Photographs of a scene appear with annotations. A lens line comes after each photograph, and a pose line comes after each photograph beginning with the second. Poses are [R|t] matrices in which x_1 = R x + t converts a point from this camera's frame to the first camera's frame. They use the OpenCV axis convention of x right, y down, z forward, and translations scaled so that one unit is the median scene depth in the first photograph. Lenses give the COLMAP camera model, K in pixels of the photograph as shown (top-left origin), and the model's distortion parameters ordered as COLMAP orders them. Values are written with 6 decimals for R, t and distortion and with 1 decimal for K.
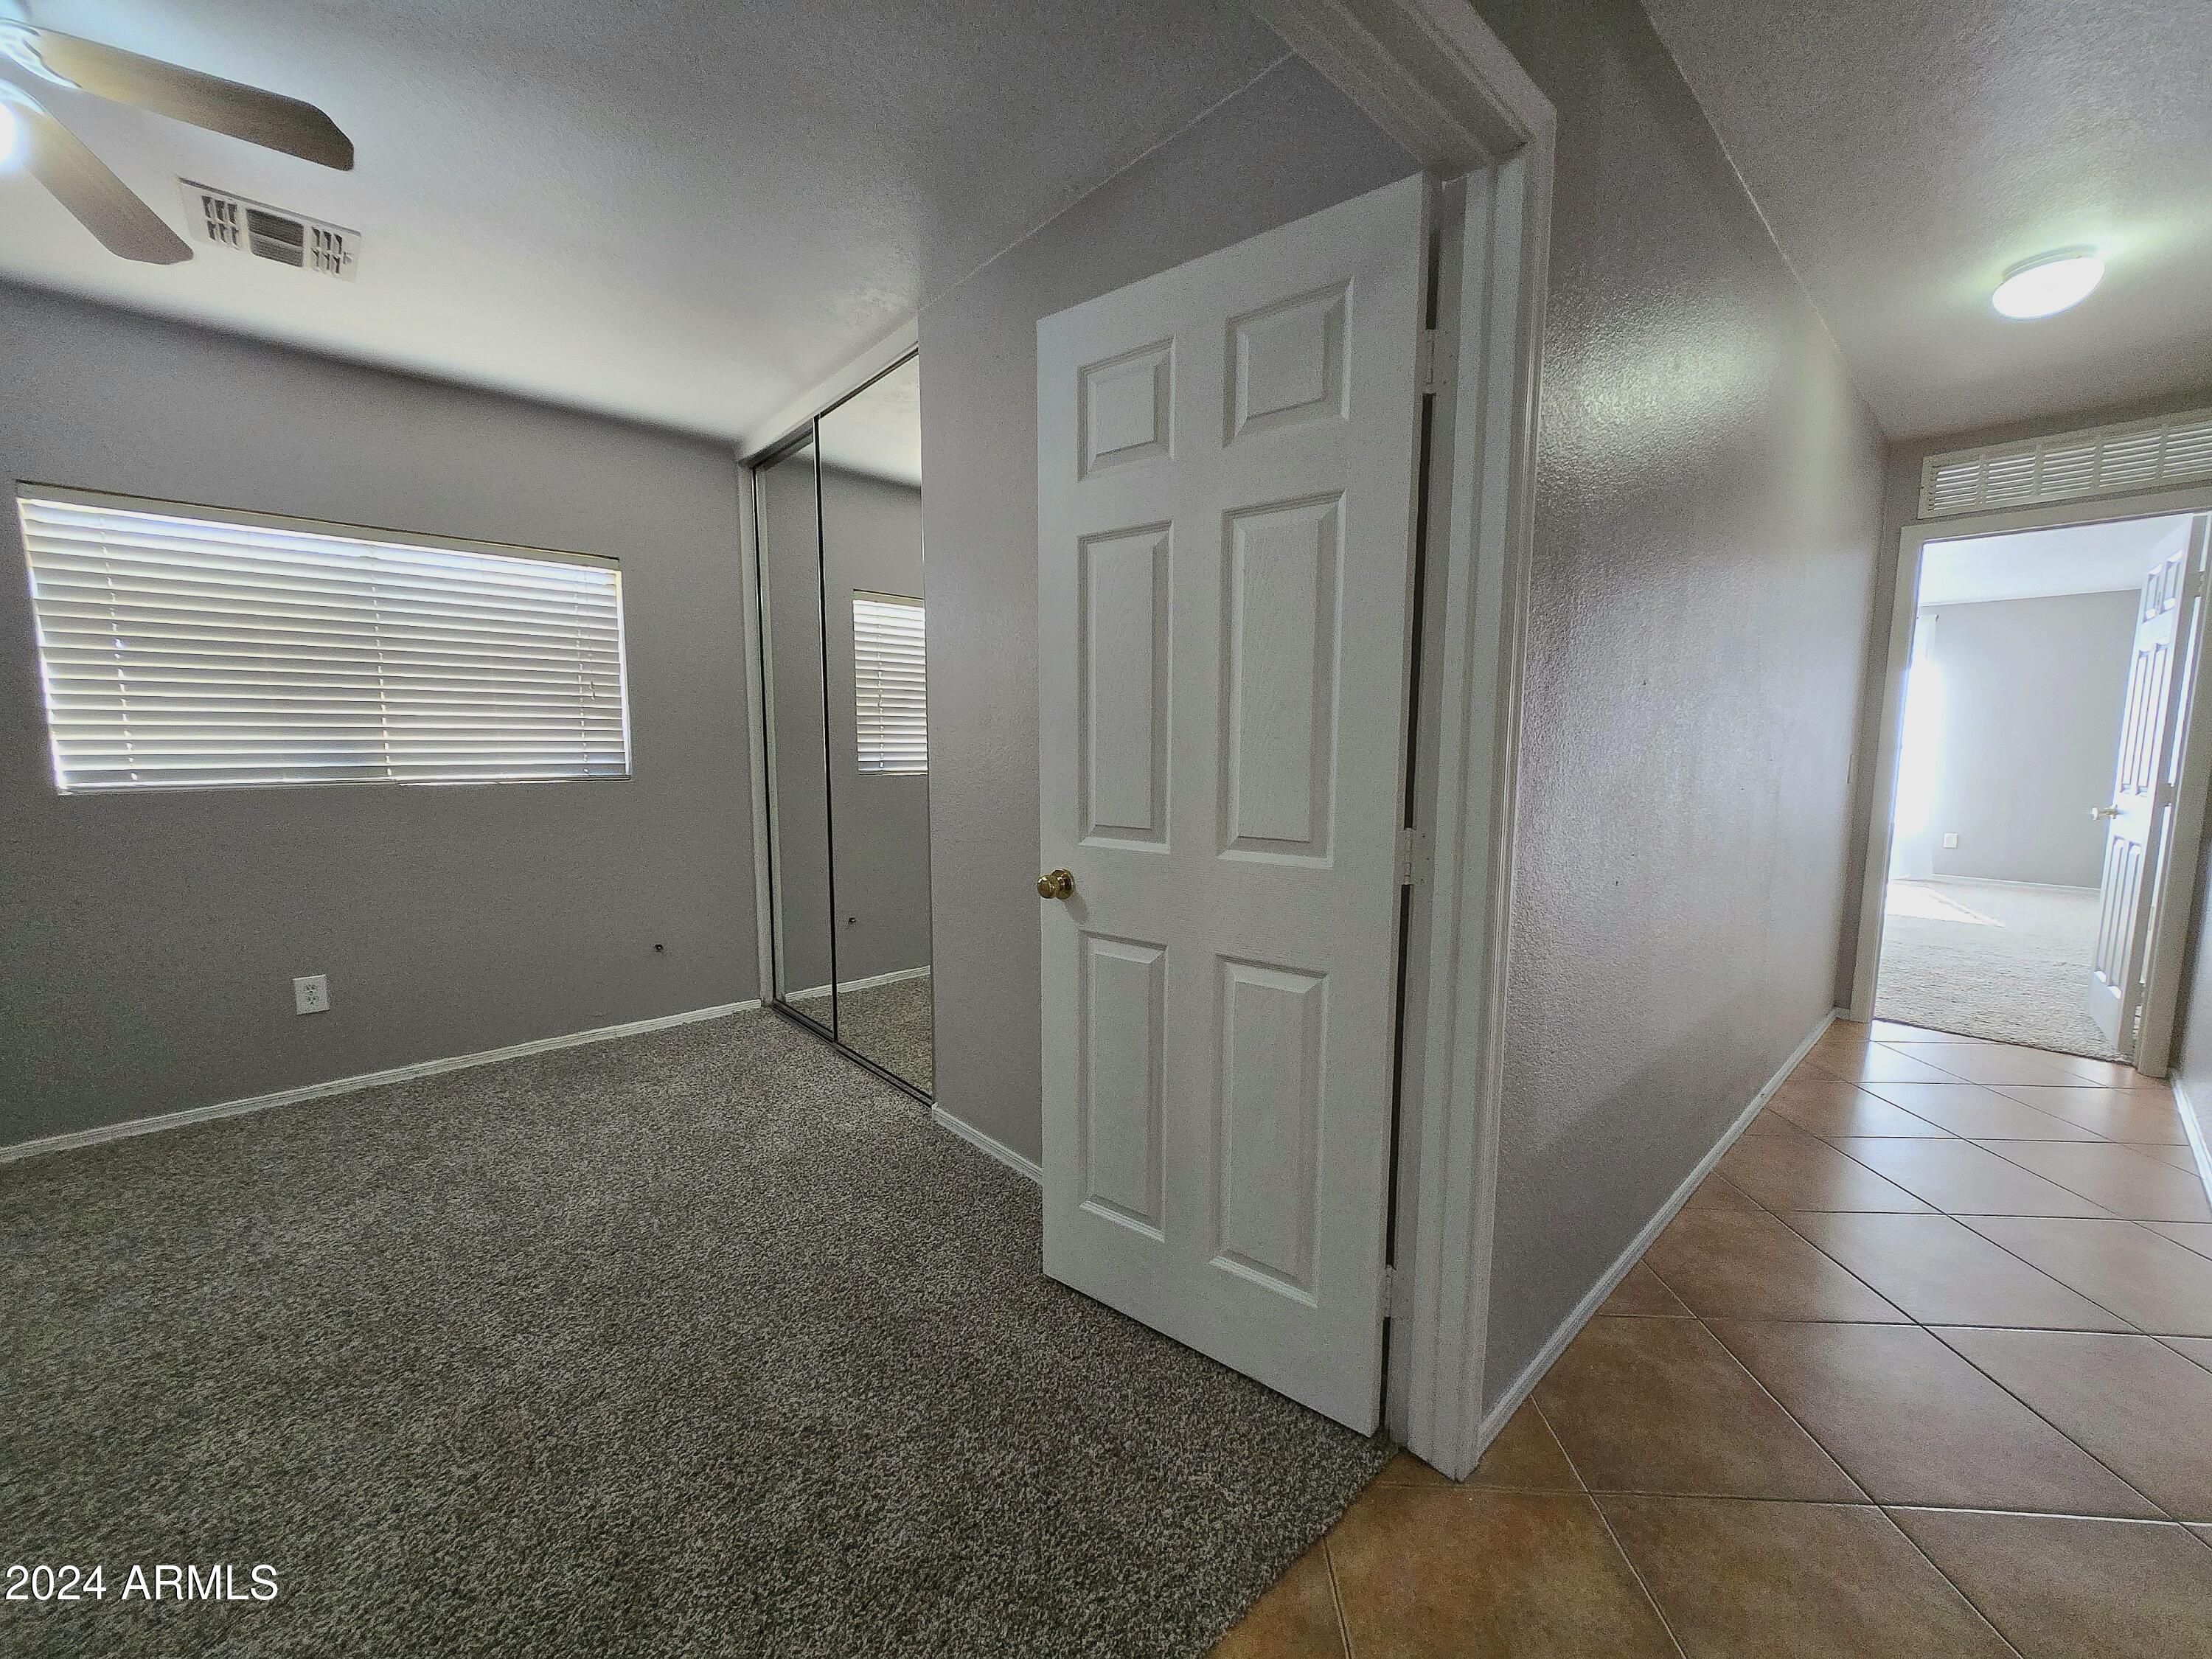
lens RADIAL K [[859.3, 0, 1104.1], [0, 859.3, 826.8], [0, 0, 1]] dist [0.005859, -0.002793]
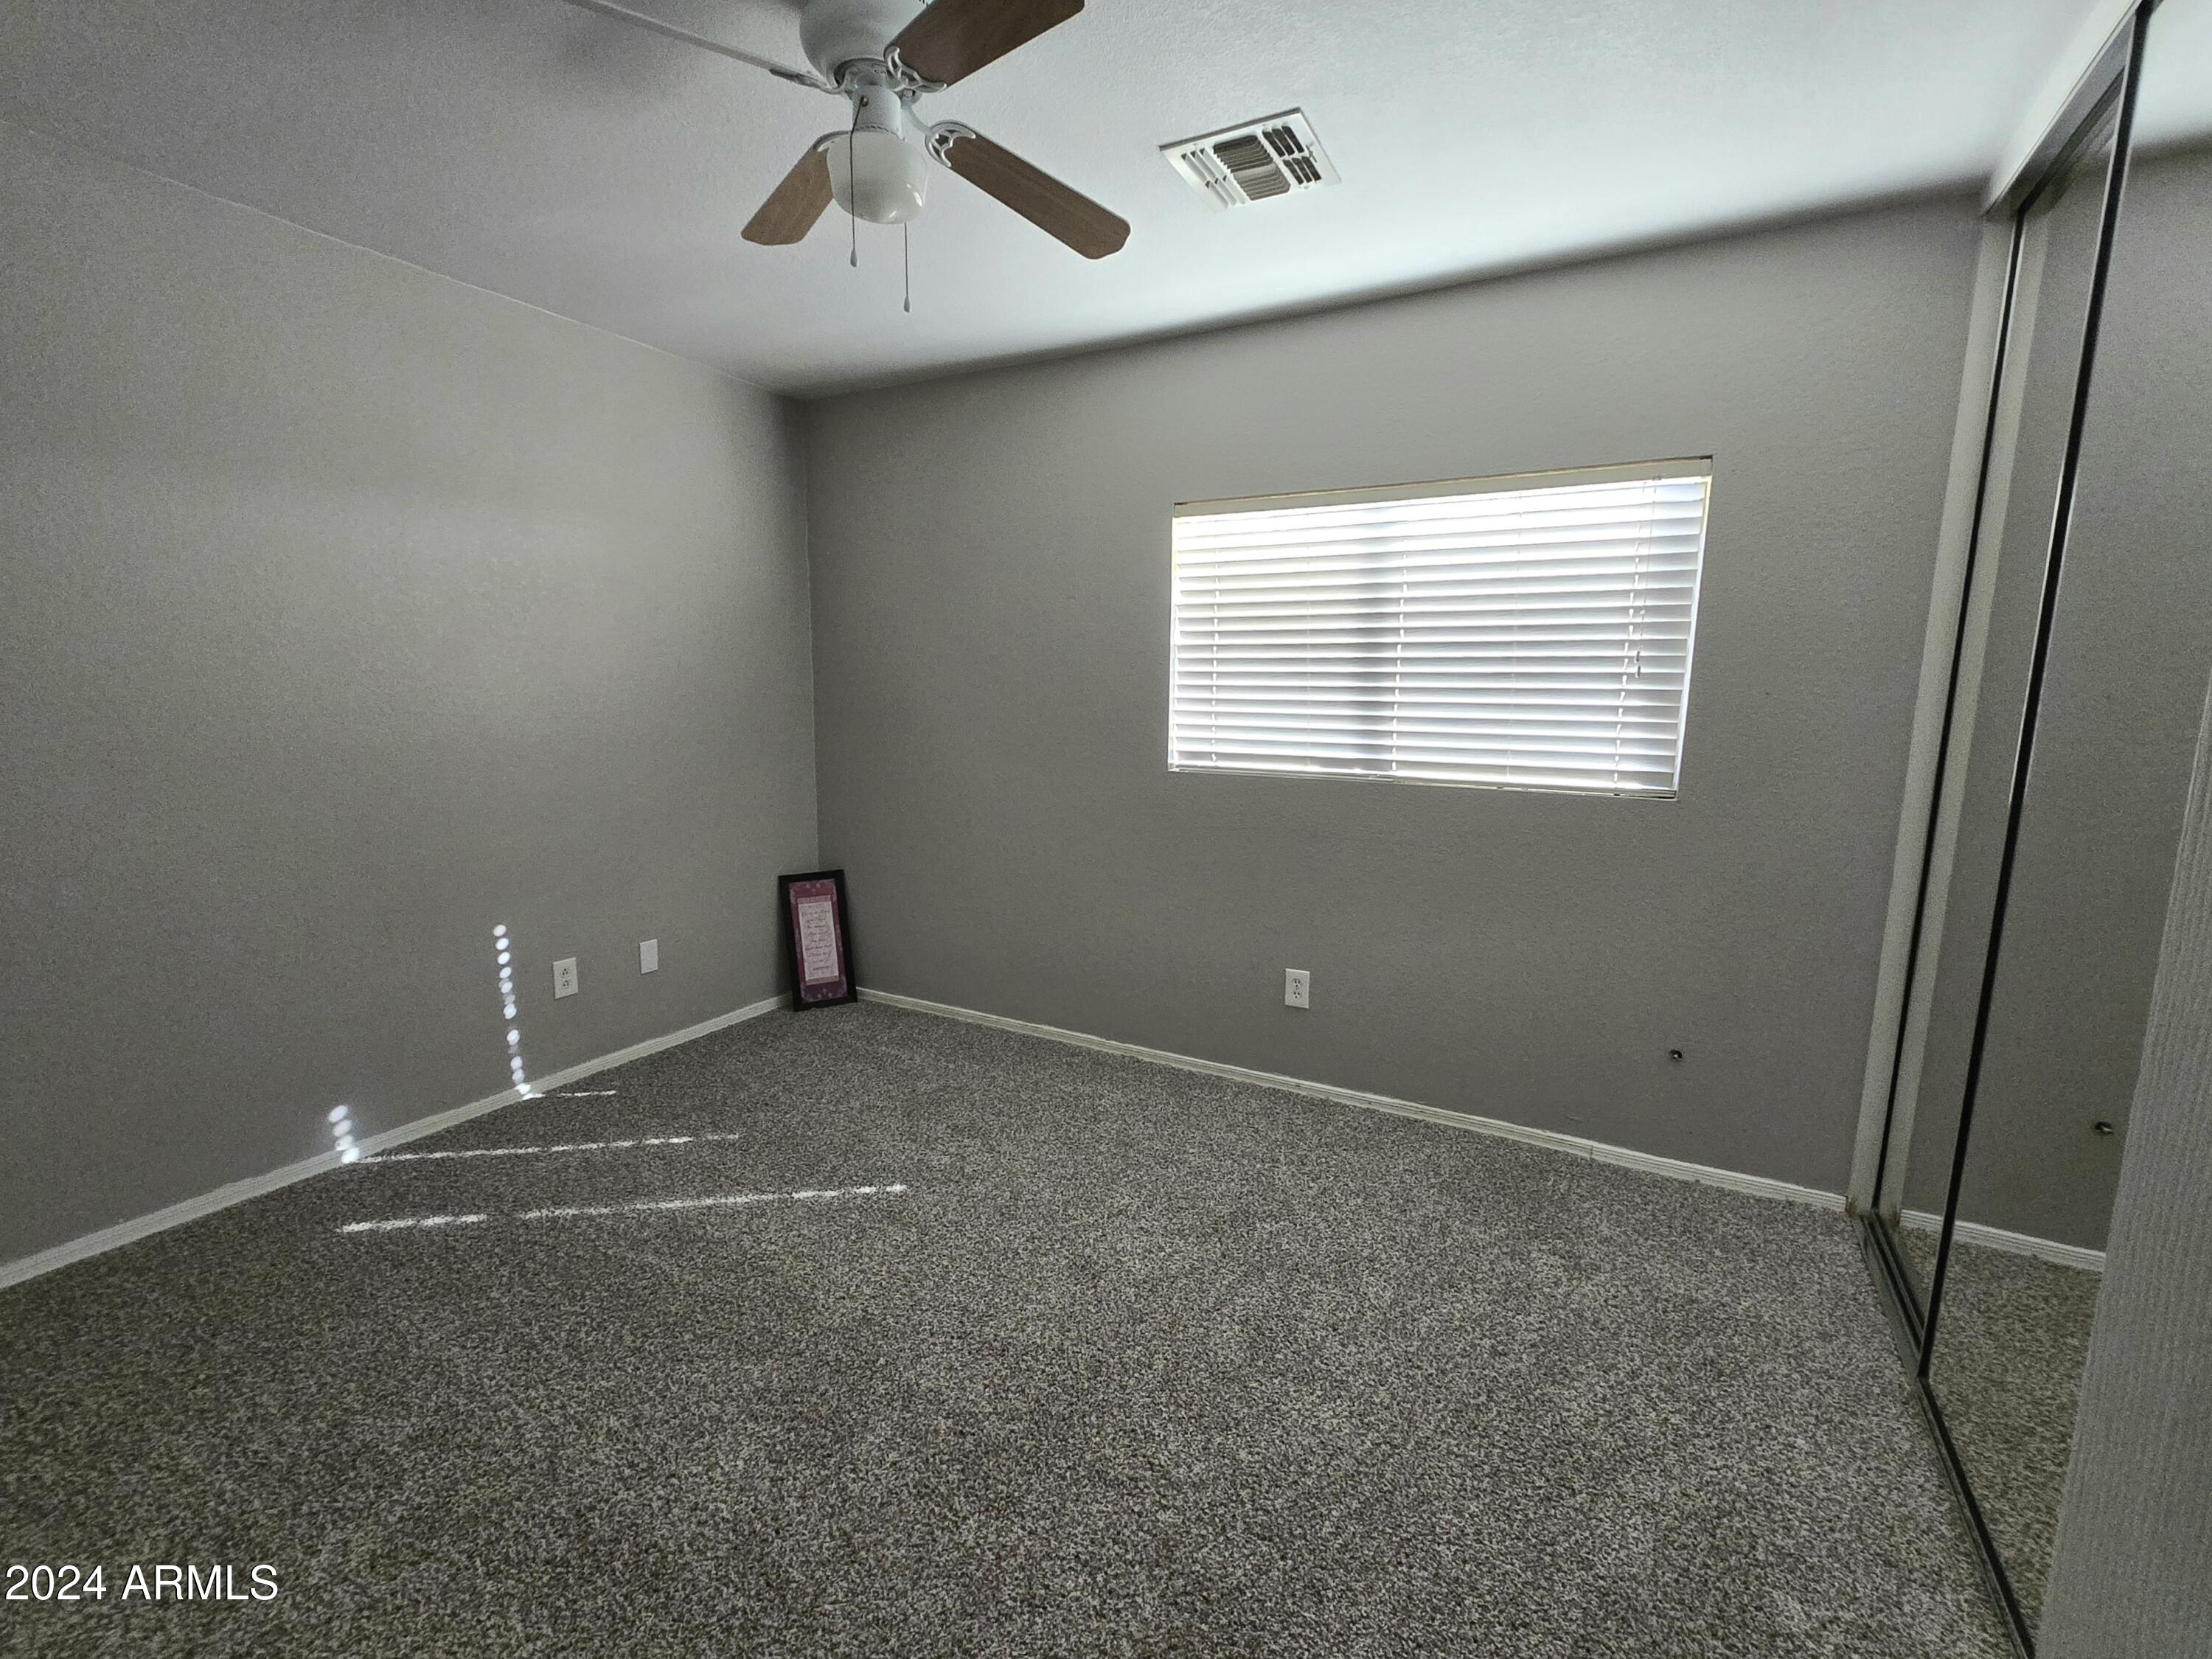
lens RADIAL K [[959.4, 0, 1120.2], [0, 959.4, 833.0], [0, 0, 1]] dist [0.003883, -0.000619]
pose [[0.329676, 0.142160, -0.933330, 0.005256], [-0.108841, 0.987729, 0.112001, -0.073540], [0.937799, 0.064660, 0.341103, 0.394061]]
